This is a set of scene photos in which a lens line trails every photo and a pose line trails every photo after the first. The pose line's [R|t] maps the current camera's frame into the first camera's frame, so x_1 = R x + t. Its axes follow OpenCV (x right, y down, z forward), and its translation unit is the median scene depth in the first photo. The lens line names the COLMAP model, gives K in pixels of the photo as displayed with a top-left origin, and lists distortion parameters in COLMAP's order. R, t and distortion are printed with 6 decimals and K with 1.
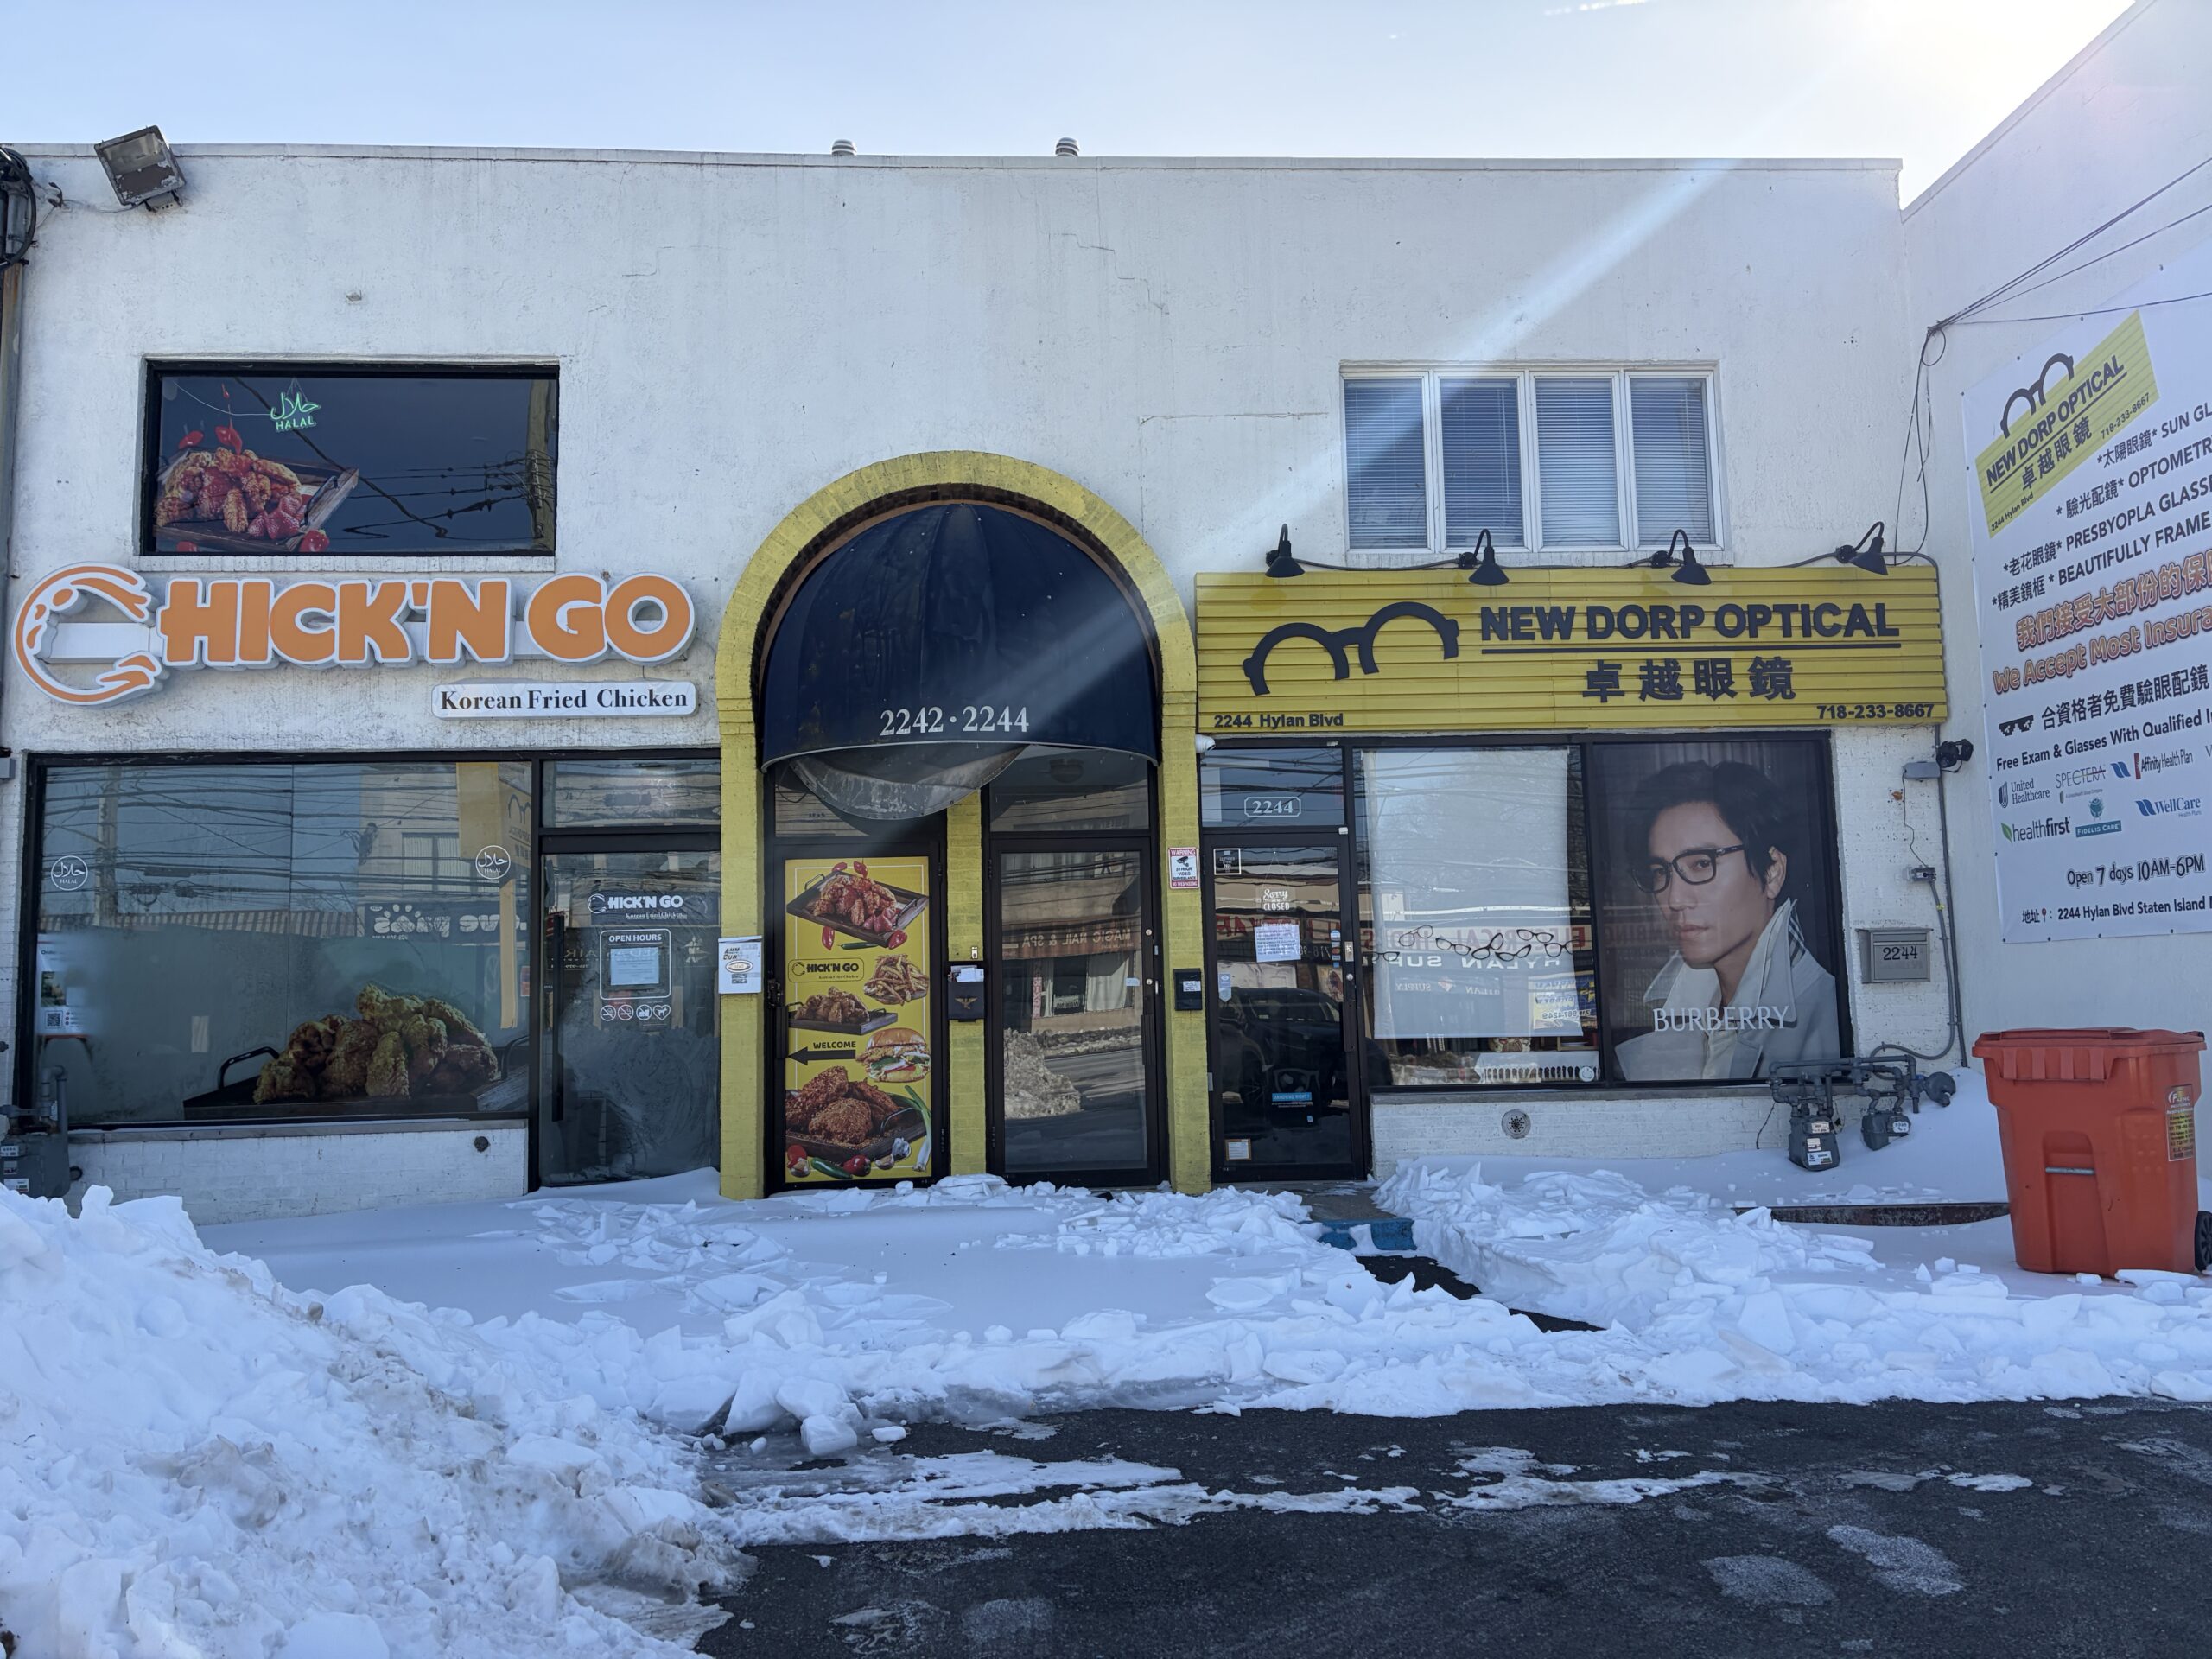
lens RADIAL K [[1648.1, 0, 1101.5], [0, 1648.1, 832.1], [0, 0, 1]] dist [0.045437, -0.034253]
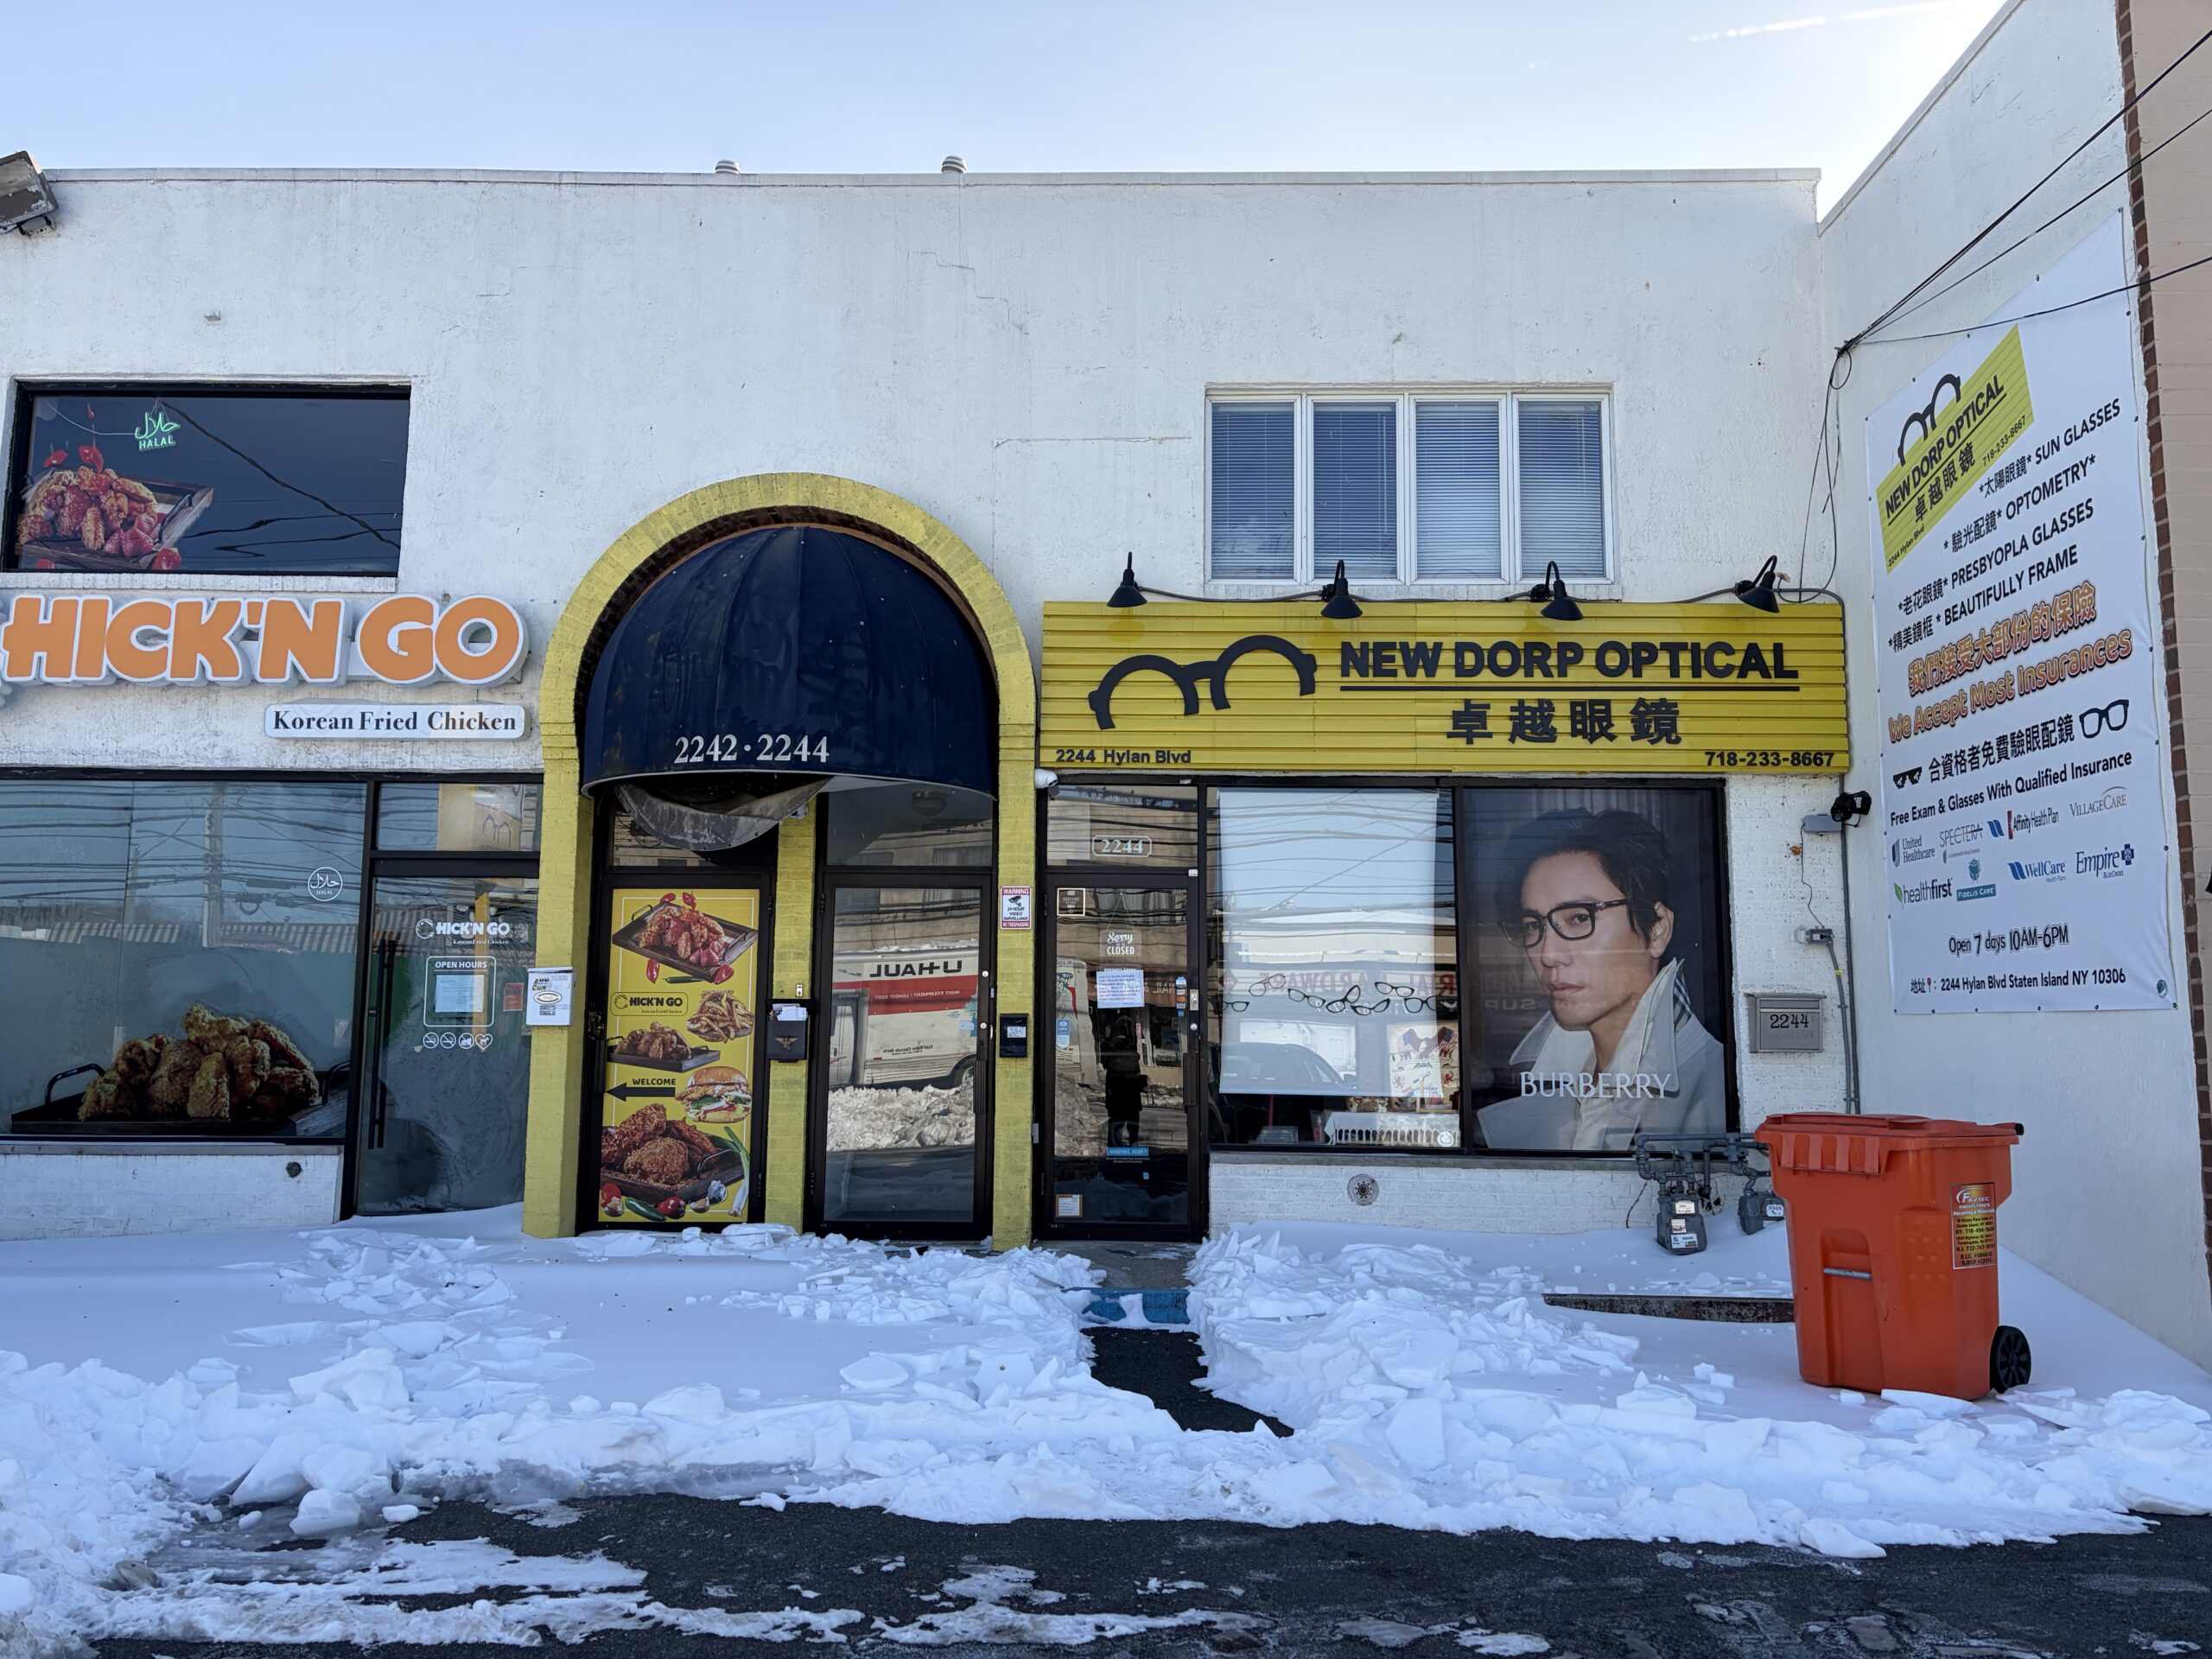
lens RADIAL K [[1648.1, 0, 1106.5], [0, 1648.1, 833.6], [0, 0, 1]] dist [0.045437, -0.034253]
pose [[0.996287, 0.022821, -0.083011, 0.180222], [-0.024295, 0.999564, -0.016784, -0.006711], [0.082592, 0.018738, 0.996407, 0.048974]]
